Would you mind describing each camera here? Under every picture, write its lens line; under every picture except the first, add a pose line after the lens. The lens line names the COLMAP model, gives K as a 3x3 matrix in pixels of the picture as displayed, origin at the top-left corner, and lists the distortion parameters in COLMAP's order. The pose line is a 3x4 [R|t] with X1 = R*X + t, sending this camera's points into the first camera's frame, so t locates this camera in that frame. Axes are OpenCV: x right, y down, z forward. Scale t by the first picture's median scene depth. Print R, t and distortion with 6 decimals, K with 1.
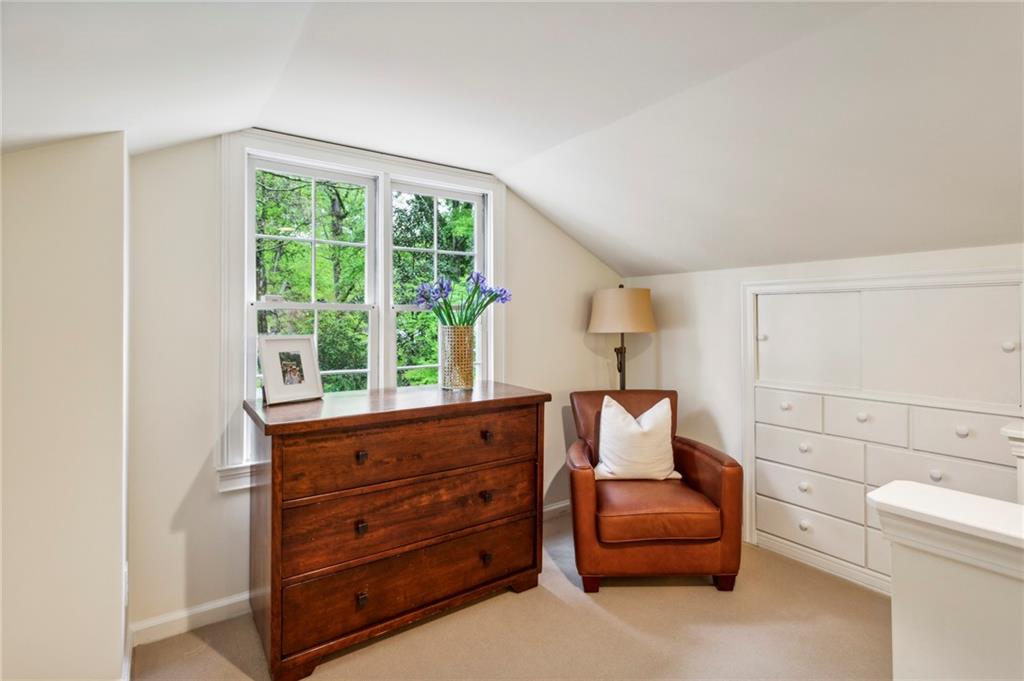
lens RADIAL K [[503.8, 0, 516.4], [0, 503.8, 318.4], [0, 0, 1]] dist [0.001036, -0.000207]
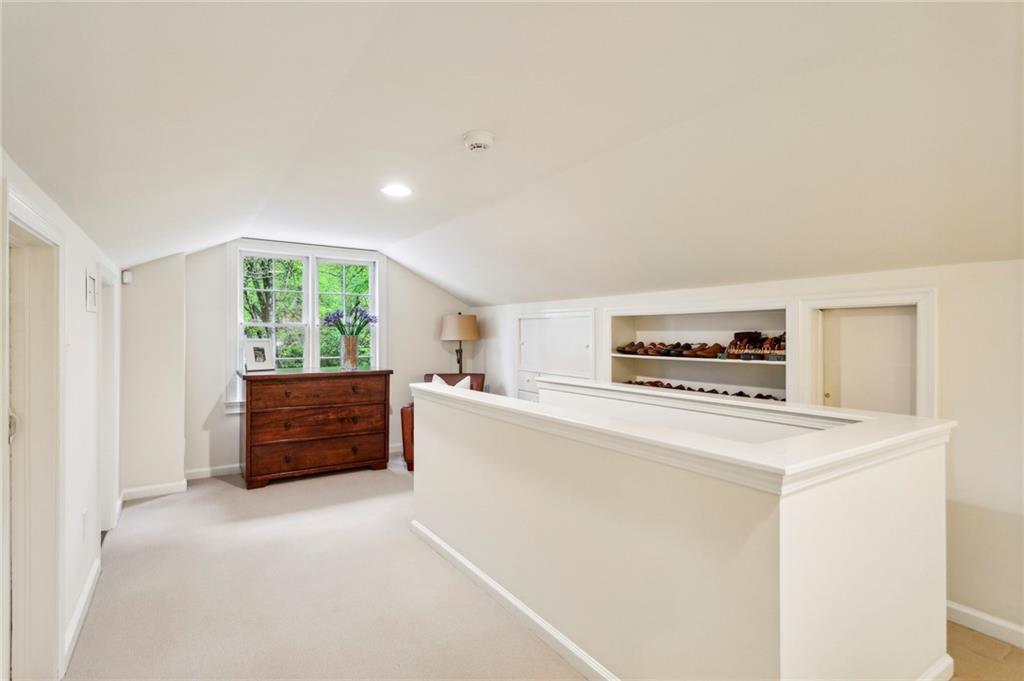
lens RADIAL K [[503.8, 0, 512.9], [0, 503.8, 336.2], [0, 0, 1]] dist [0.001036, -0.000207]
pose [[0.999531, 0.005540, -0.030120, 0.648649], [-0.005344, 0.999964, 0.006556, 0.003279], [0.030156, -0.006392, 0.999525, -1.027633]]
